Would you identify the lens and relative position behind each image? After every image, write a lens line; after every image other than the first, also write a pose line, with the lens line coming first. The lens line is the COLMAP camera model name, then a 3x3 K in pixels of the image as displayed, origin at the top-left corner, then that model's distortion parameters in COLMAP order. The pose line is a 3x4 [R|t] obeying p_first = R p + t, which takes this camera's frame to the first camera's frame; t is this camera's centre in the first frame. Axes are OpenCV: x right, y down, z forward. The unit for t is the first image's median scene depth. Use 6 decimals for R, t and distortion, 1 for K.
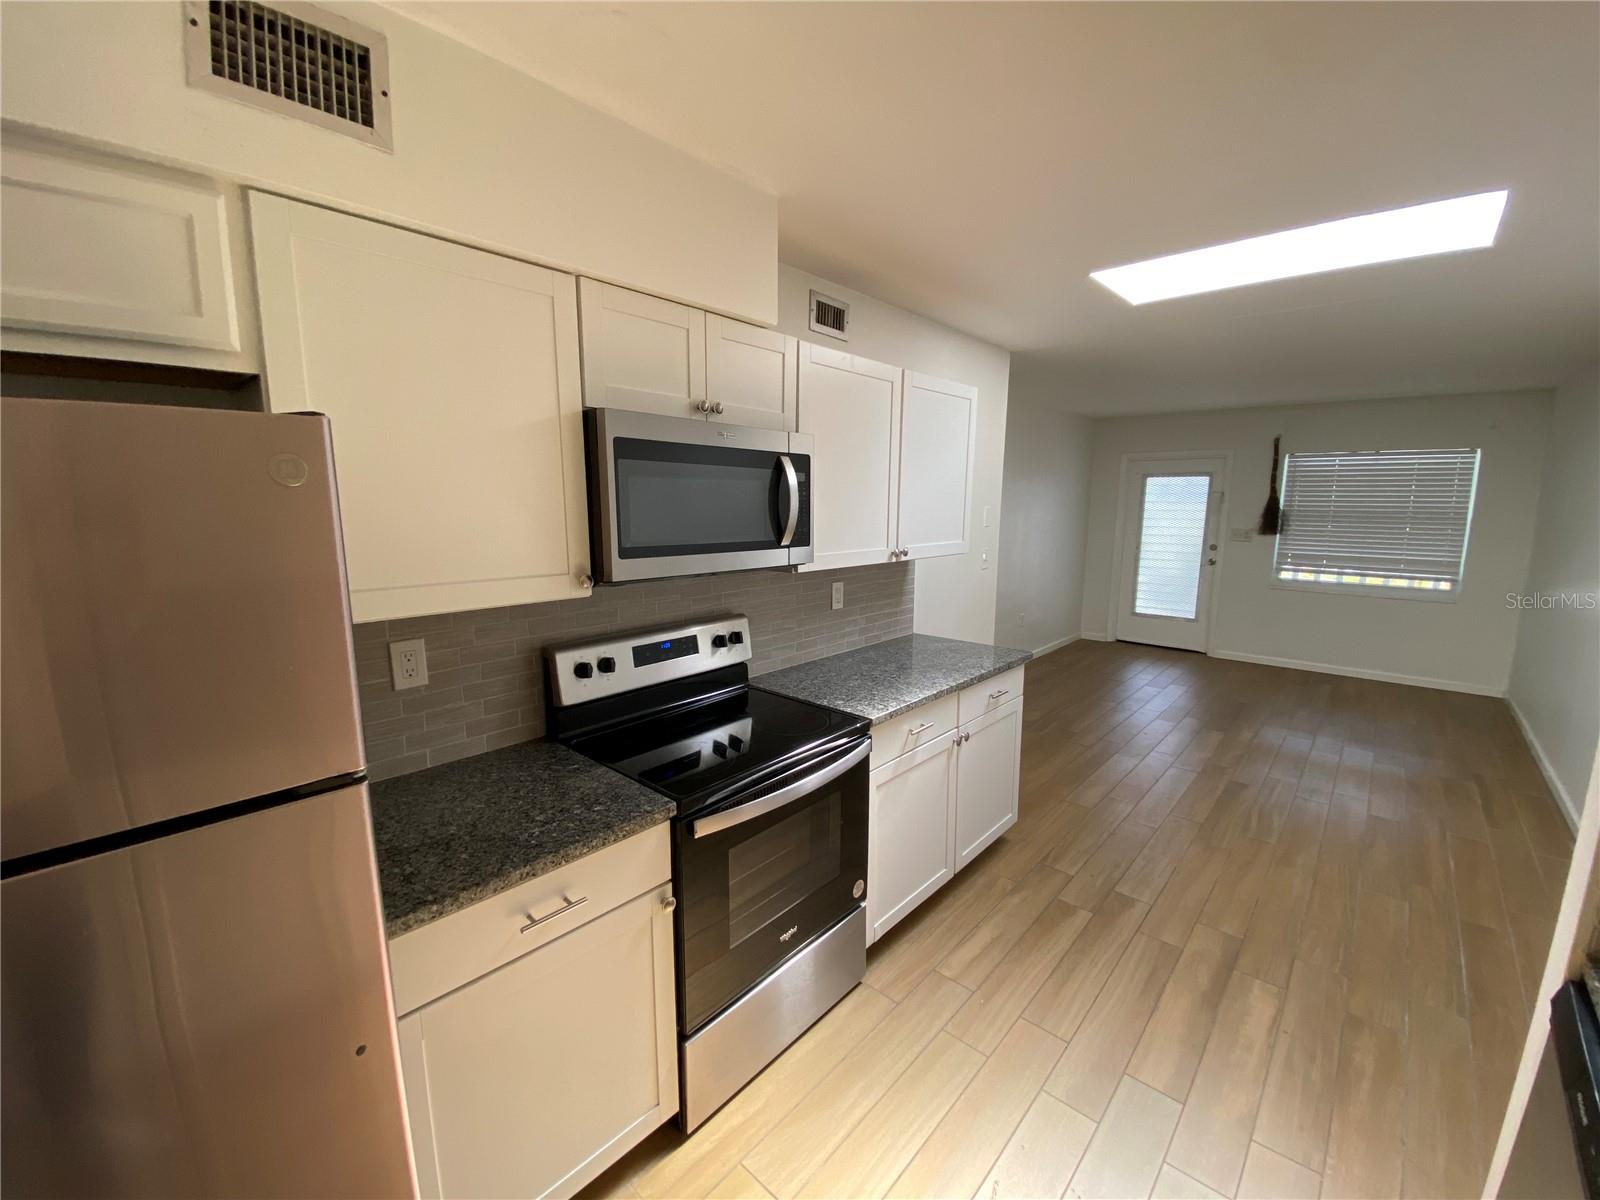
lens RADIAL K [[642.6, 0, 803.3], [0, 642.6, 597.8], [0, 0, 1]] dist [0.012107, -0.006943]
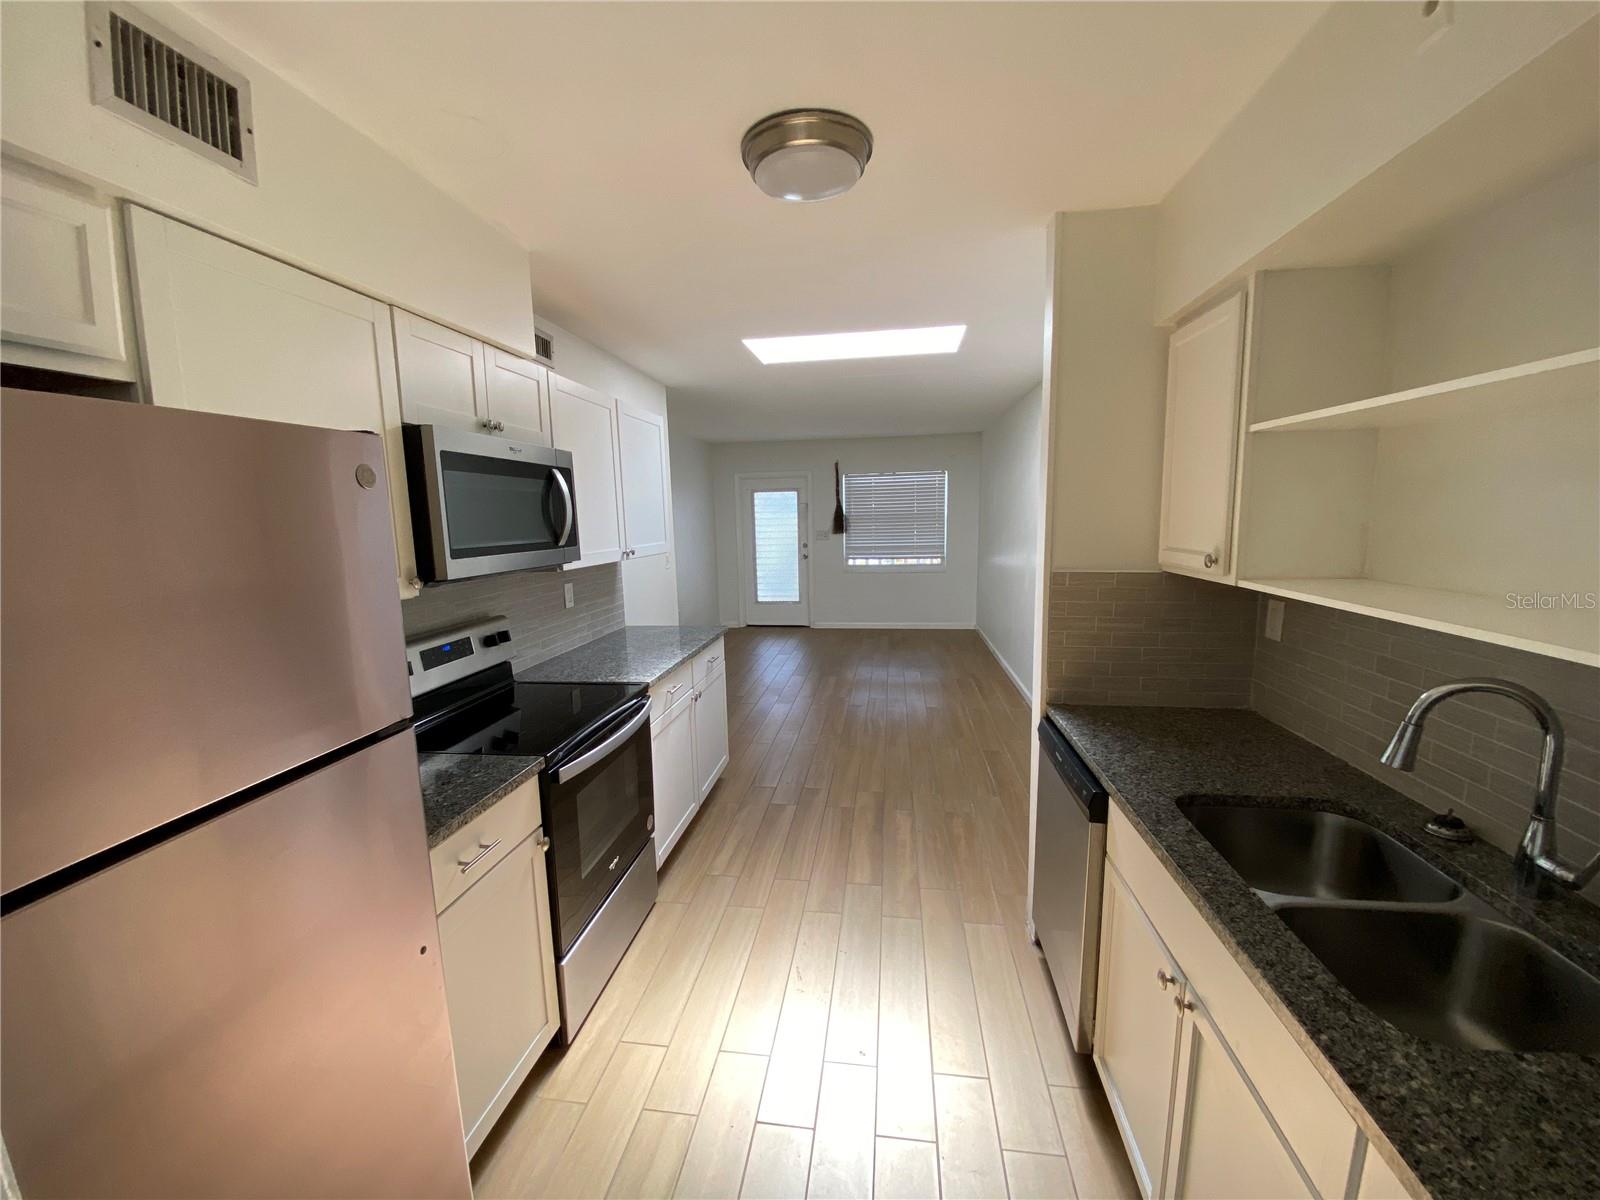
lens RADIAL K [[642.6, 0, 782.7], [0, 642.6, 596.6], [0, 0, 1]] dist [0.012107, -0.006943]
pose [[0.838880, -0.095956, 0.535791, -0.314590], [0.112202, 0.993683, 0.002288, 0.050259], [-0.532626, 0.058198, 0.844347, -0.191480]]
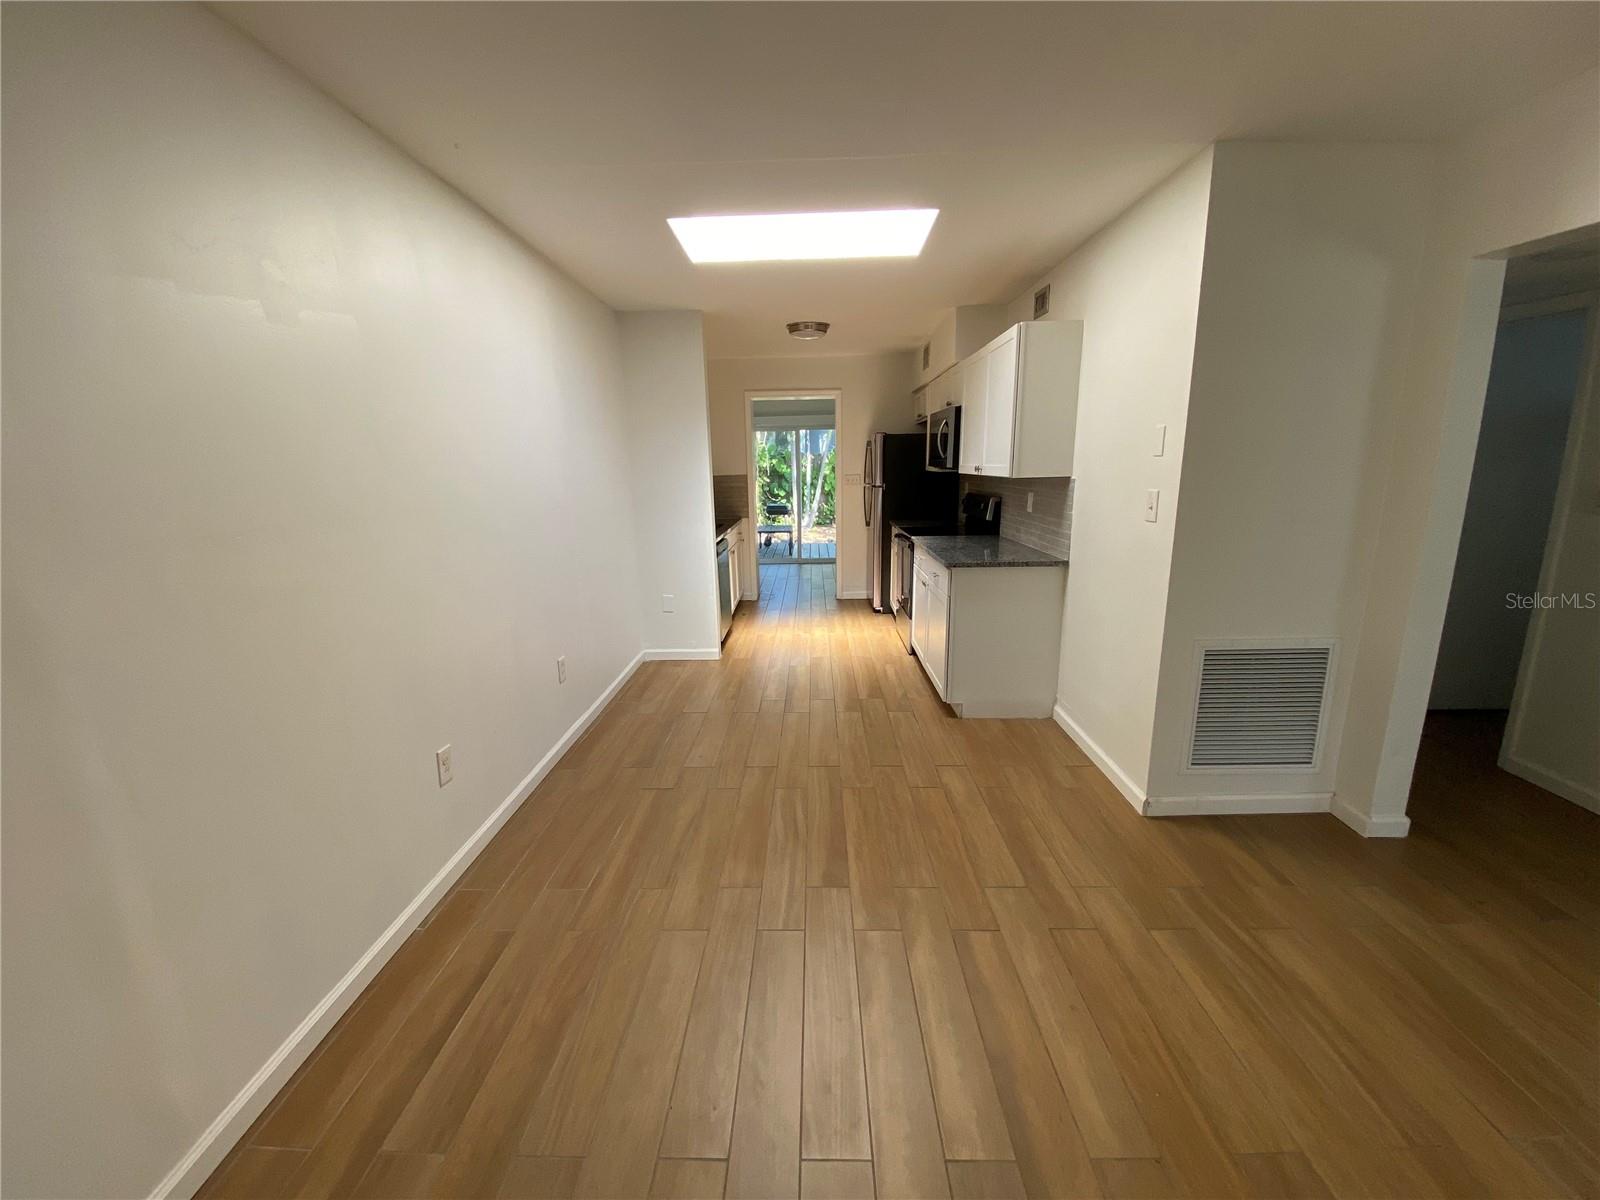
lens RADIAL K [[642.6, 0, 787.5], [0, 642.6, 602.4], [0, 0, 1]] dist [0.012107, -0.006943]
pose [[-0.764974, 0.145585, -0.627391, 1.843055], [-0.086396, 0.942118, 0.323960, -0.279305], [0.638240, 0.302025, -0.708118, 2.311710]]
